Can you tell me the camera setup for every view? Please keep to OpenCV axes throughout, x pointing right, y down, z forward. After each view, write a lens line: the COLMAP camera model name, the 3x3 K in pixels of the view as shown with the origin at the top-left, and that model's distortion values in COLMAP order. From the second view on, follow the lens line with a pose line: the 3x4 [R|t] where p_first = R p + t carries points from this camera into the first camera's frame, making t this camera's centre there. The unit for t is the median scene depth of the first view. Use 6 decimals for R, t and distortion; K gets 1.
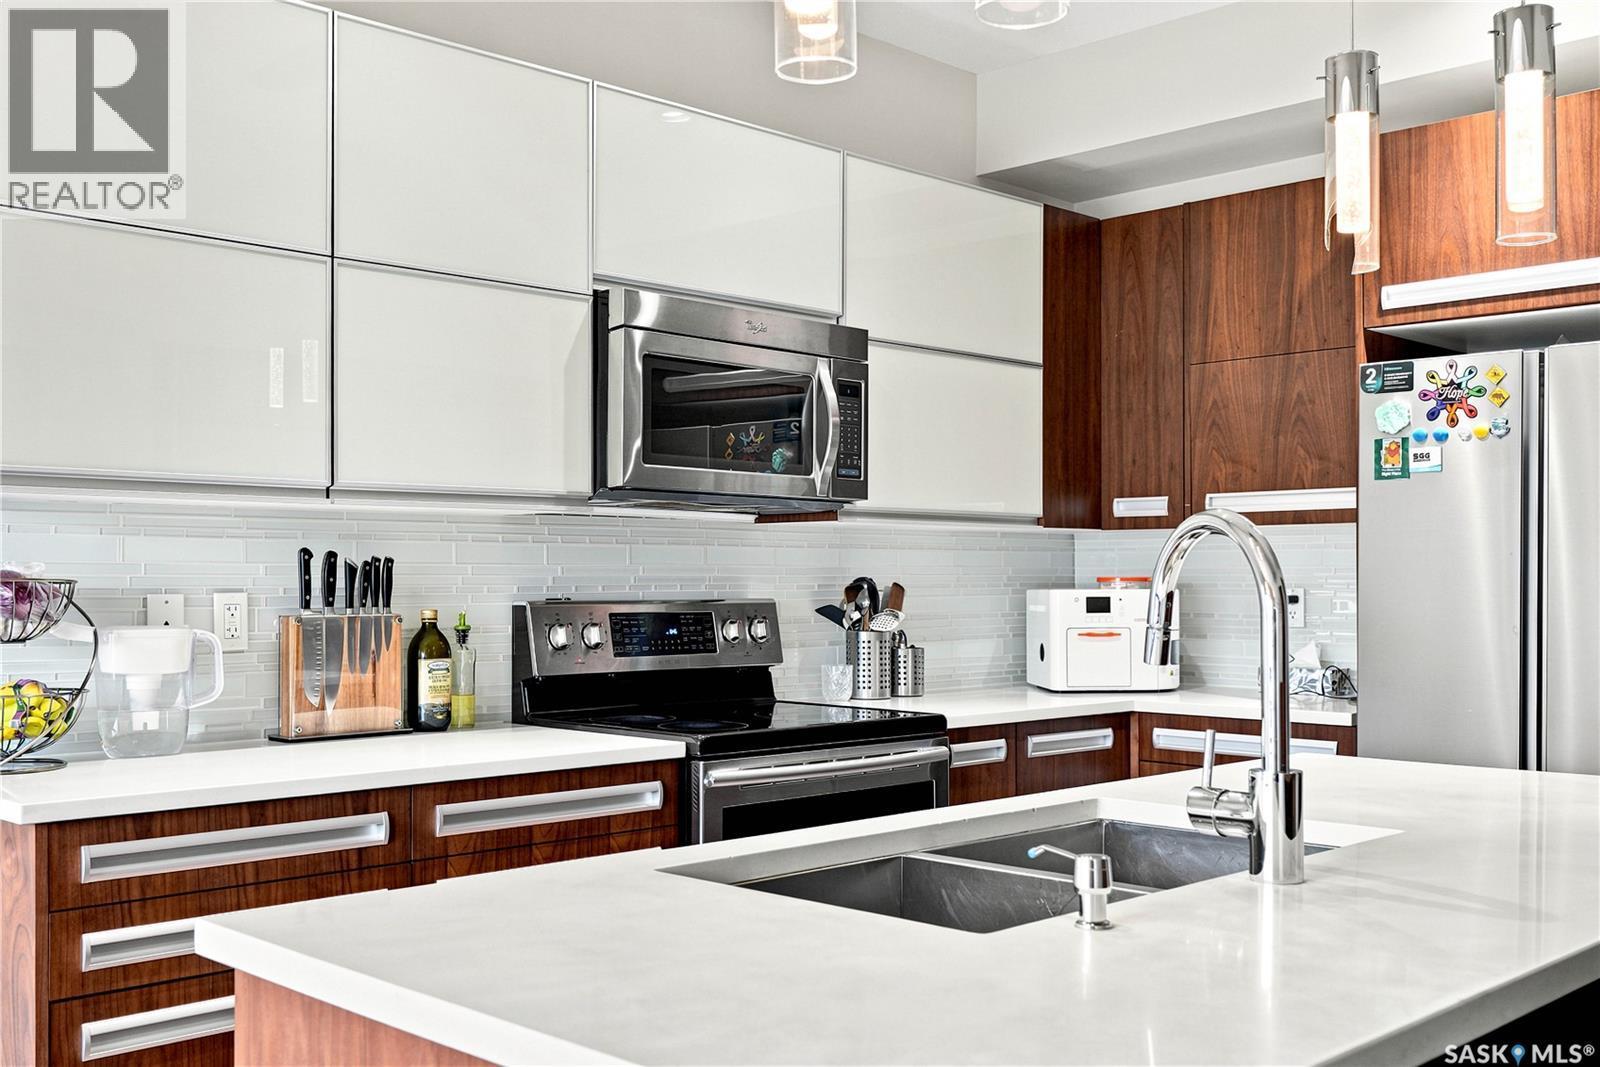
lens RADIAL K [[1585.1, 0, 802.9], [0, 1585.1, 573.5], [0, 0, 1]] dist [0.003951, -0.014111]
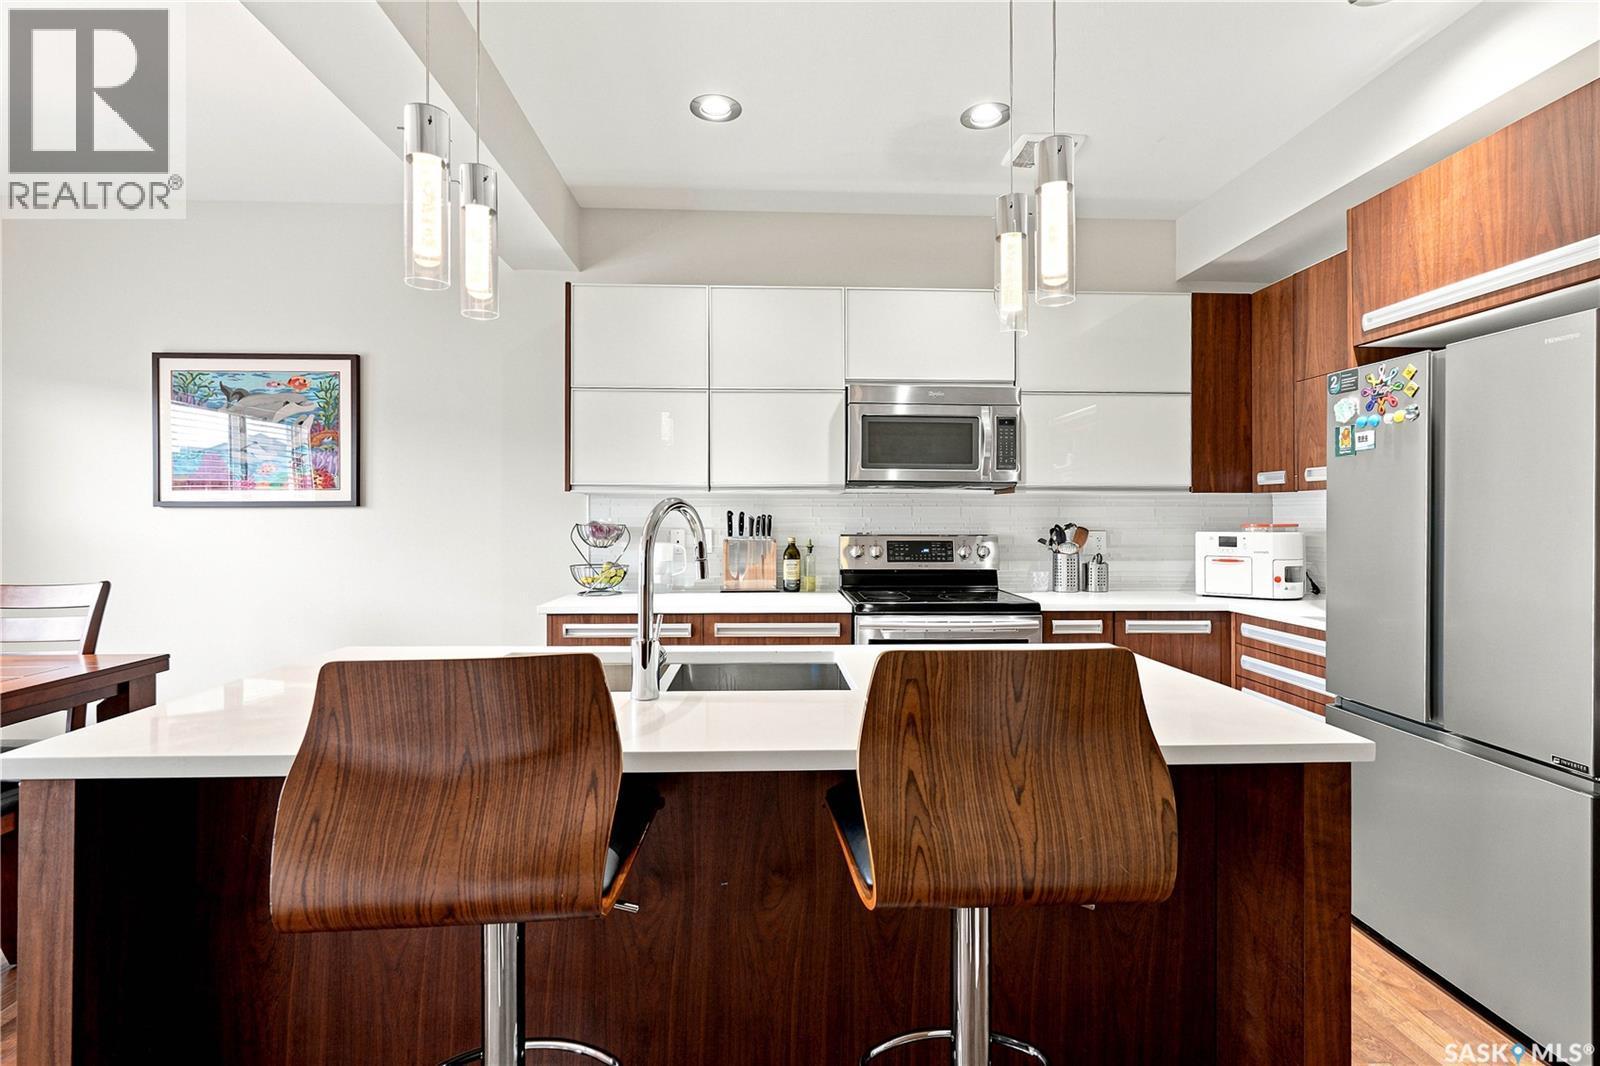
lens RADIAL K [[750.7, 0, 806.4], [0, 750.7, 512.5], [0, 0, 1]] dist [-0.002417, 0.000391]
pose [[0.742934, -0.001605, -0.669362, 0.450689], [0.001044, 0.999999, -0.001238, -0.010311], [0.669364, 0.000221, 0.742935, 0.204301]]
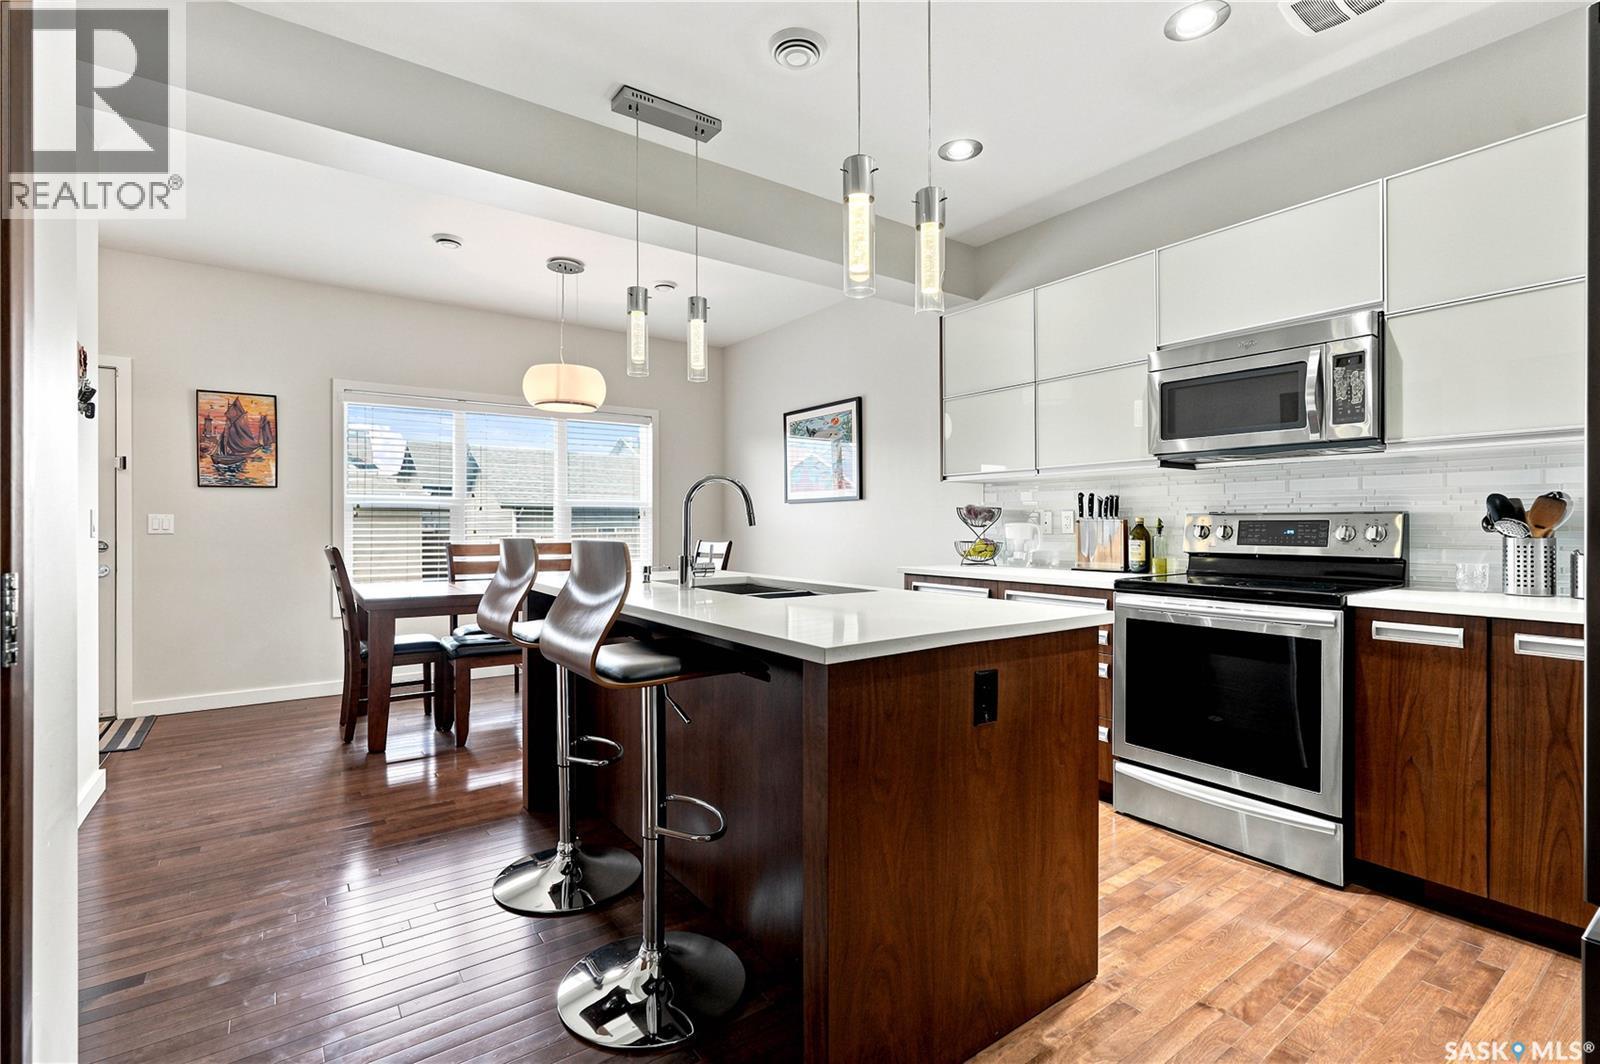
lens RADIAL K [[731.5, 0, 802.7], [0, 731.5, 526.5], [0, 0, 1]] dist [-0.002603, 0.000620]
pose [[-0.157823, 0.003149, -0.987462, 0.761090], [0.005785, 0.999981, 0.002264, 0.027404], [0.987450, -0.005355, -0.157838, 0.641089]]
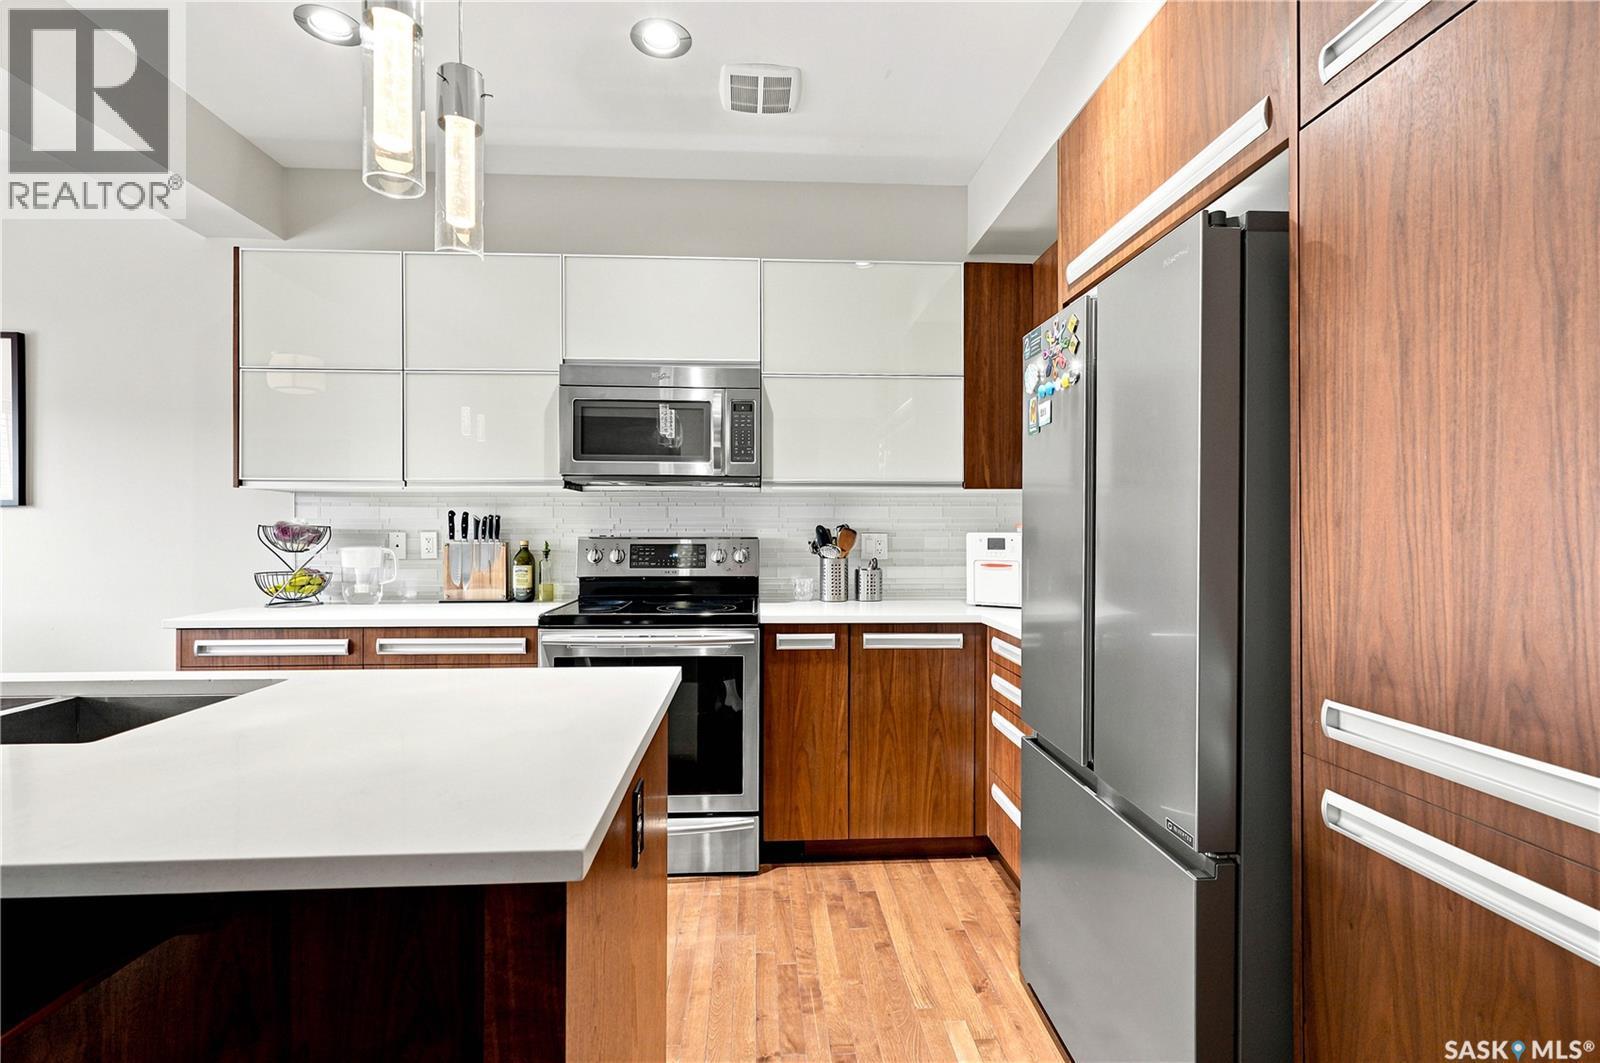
lens RADIAL K [[731.5, 0, 802.7], [0, 731.5, 526.0], [0, 0, 1]] dist [-0.002603, 0.000620]
pose [[0.750413, -0.002225, -0.660966, 0.580144], [0.002473, 0.999997, -0.000558, 0.005174], [0.660965, -0.001216, 0.750416, 0.495868]]
